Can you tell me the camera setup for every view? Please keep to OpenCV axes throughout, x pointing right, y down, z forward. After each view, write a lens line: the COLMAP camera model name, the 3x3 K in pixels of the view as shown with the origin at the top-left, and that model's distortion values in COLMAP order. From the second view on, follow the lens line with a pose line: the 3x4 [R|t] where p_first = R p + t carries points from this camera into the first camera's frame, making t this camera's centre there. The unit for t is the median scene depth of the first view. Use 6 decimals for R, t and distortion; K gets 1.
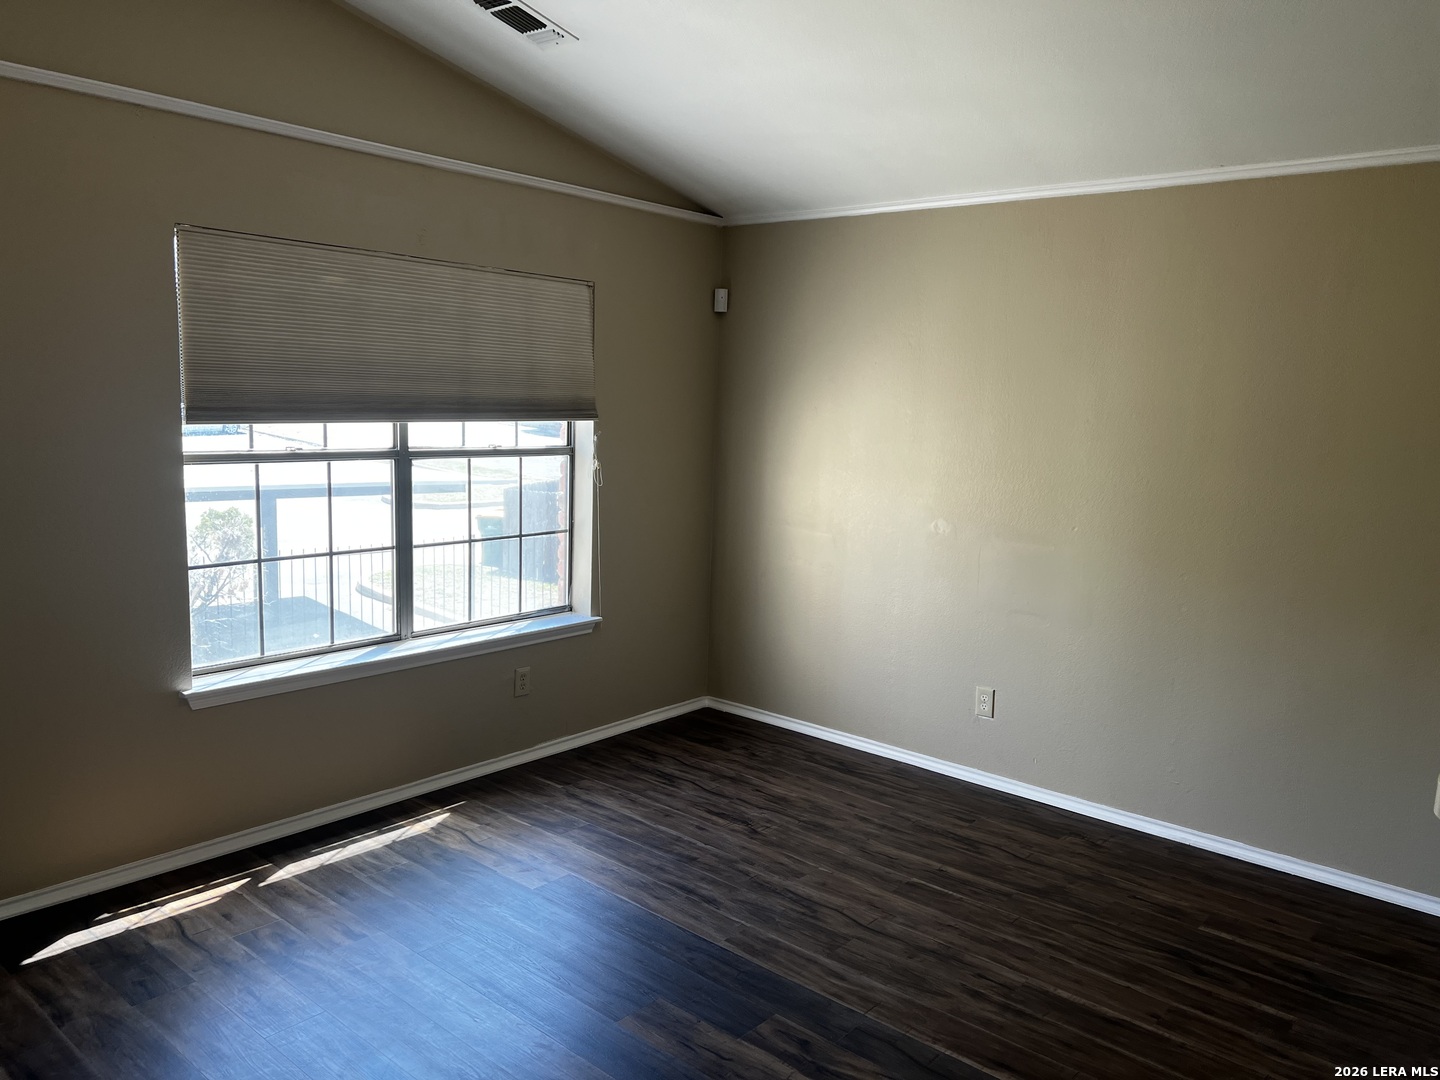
lens RADIAL K [[1086.4, 0, 735.4], [0, 1086.4, 551.4], [0, 0, 1]] dist [0.054157, -0.062549]
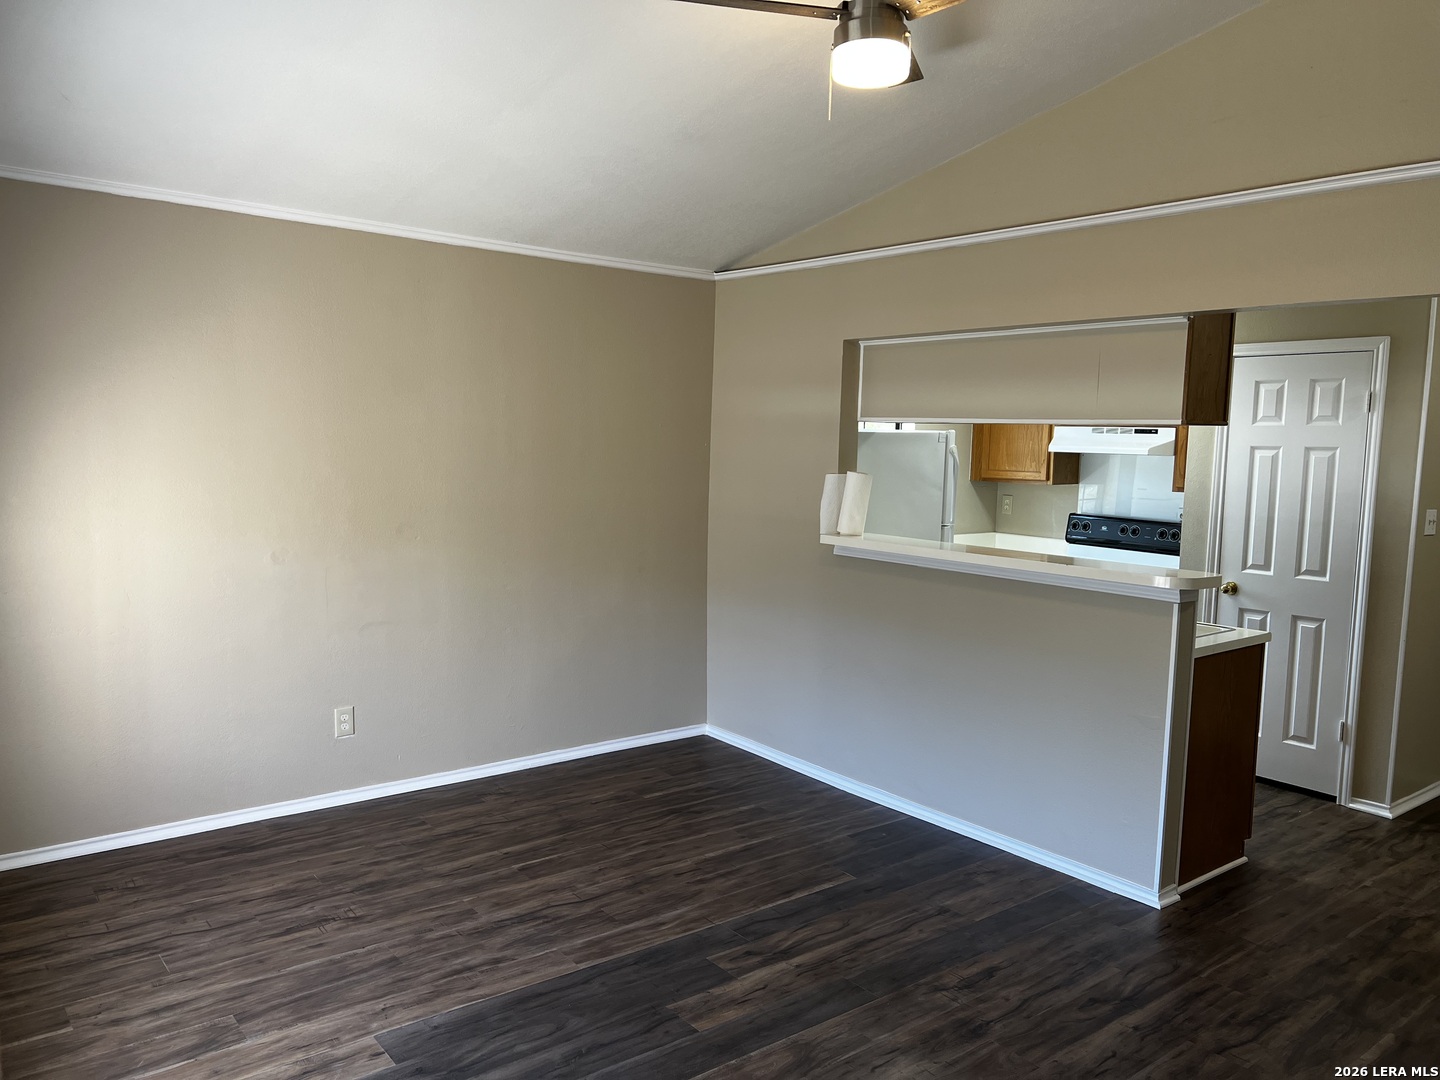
lens RADIAL K [[1086.4, 0, 709.3], [0, 1086.4, 566.4], [0, 0, 1]] dist [0.054157, -0.062549]
pose [[0.197073, -0.153228, 0.968341, -0.765464], [0.122161, 0.983851, 0.130820, -0.107983], [-0.972748, 0.092513, 0.212609, 0.520847]]
